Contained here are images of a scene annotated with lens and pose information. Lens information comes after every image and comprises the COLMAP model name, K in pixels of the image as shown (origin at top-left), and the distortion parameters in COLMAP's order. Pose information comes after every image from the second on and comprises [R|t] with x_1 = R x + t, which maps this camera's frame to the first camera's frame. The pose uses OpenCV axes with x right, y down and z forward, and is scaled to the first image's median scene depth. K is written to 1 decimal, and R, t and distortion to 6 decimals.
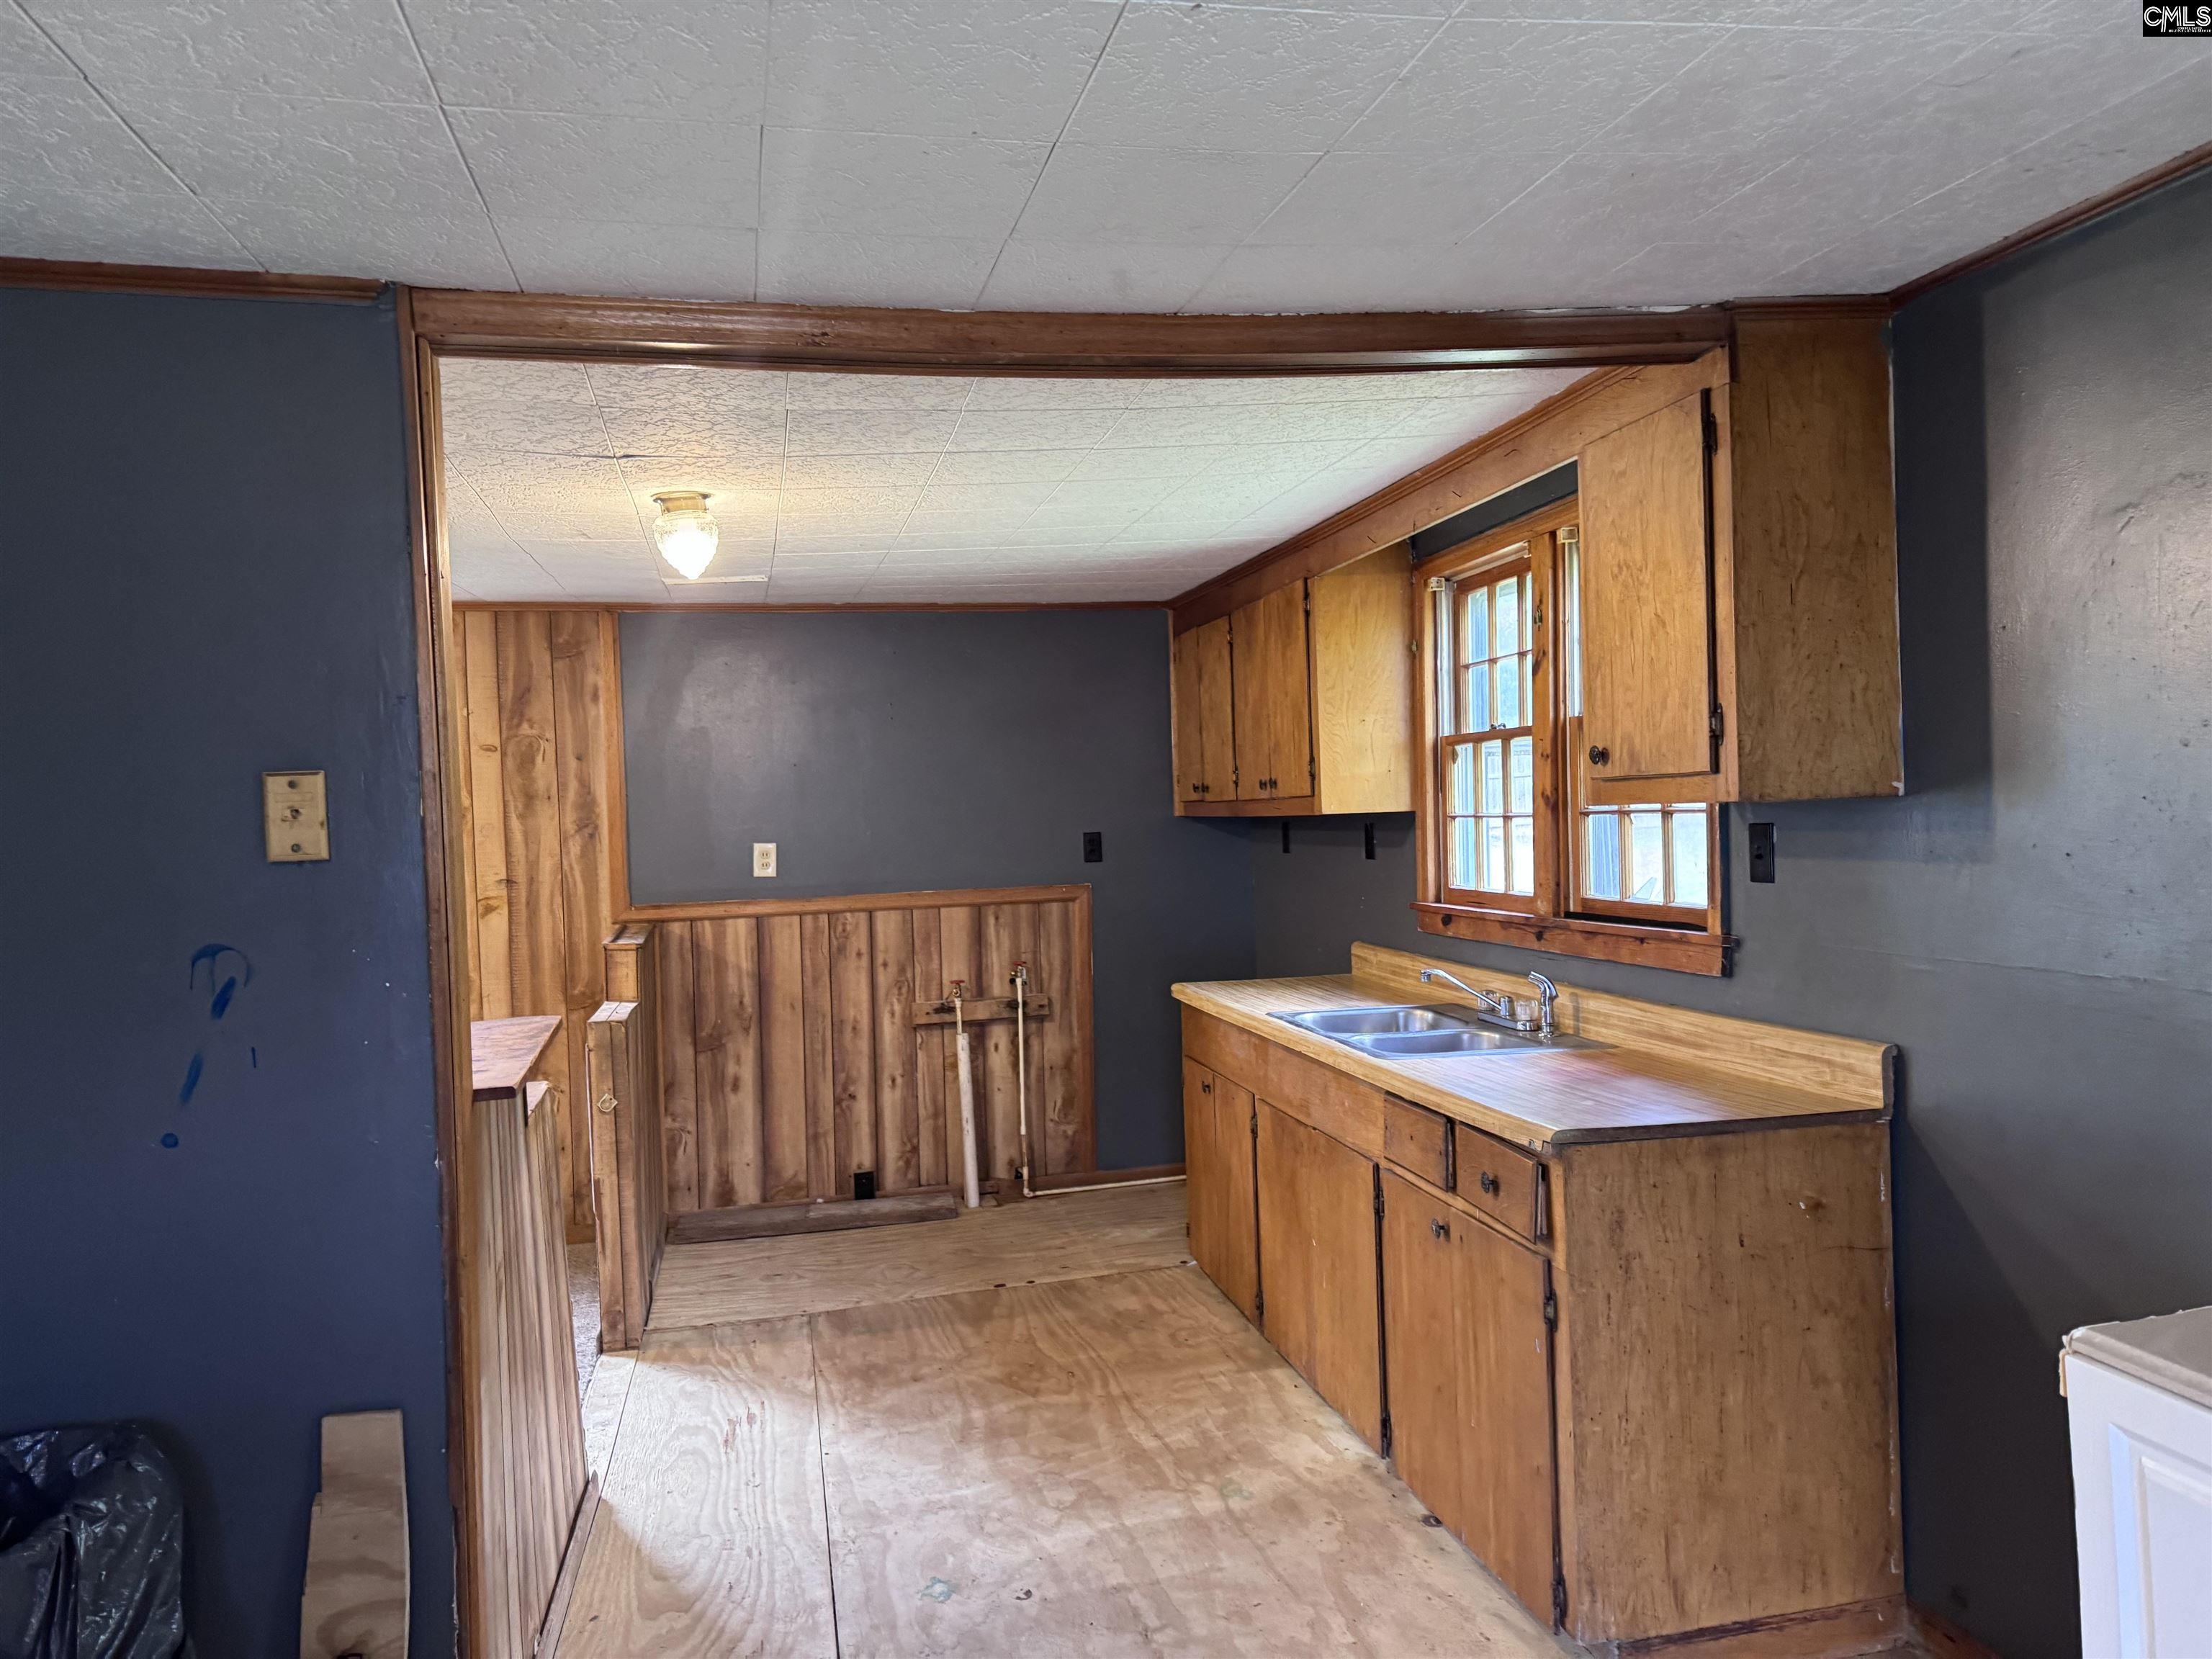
lens RADIAL K [[1522.4, 0, 1106.0], [0, 1522.4, 829.5], [0, 0, 1]] dist [0.178427, -0.358833]
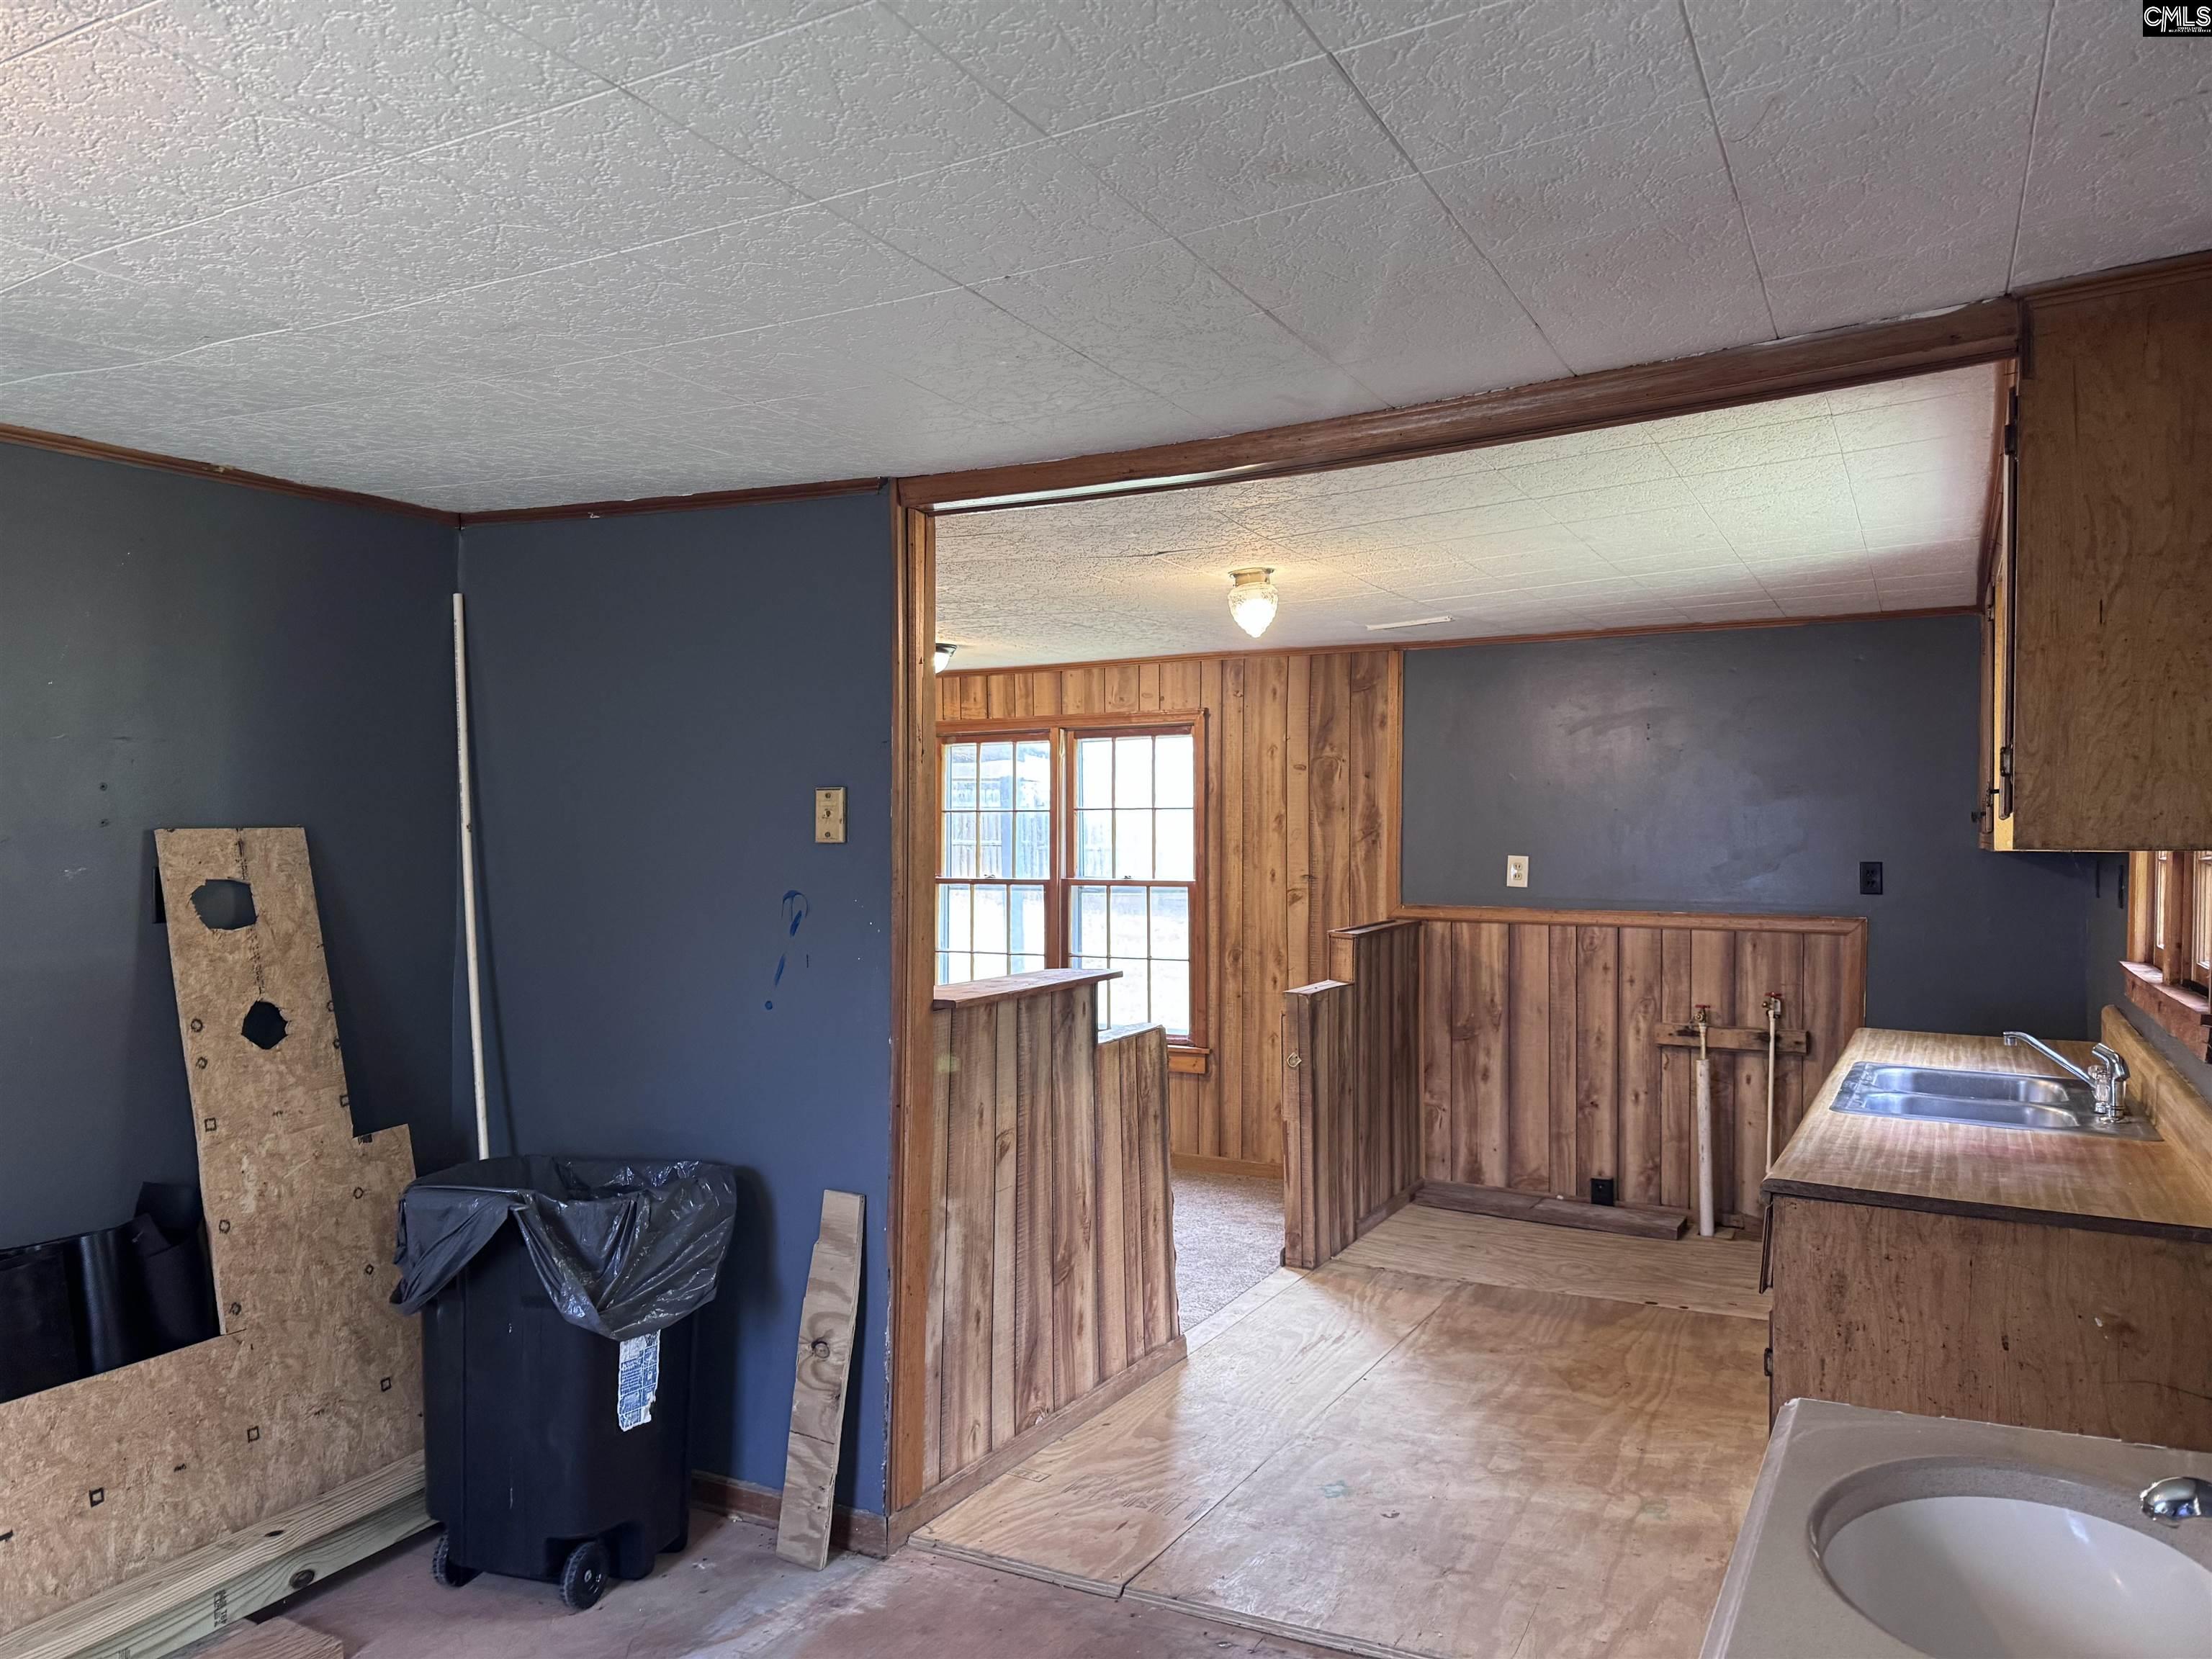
lens RADIAL K [[1519.9, 0, 1106.0], [0, 1519.9, 829.5], [0, 0, 1]] dist [0.104985, -0.110141]
pose [[0.759246, 0.036704, -0.649768, 0.263941], [-0.041317, 0.999113, 0.008160, -0.006624], [0.649491, 0.020651, 0.760088, -0.006932]]
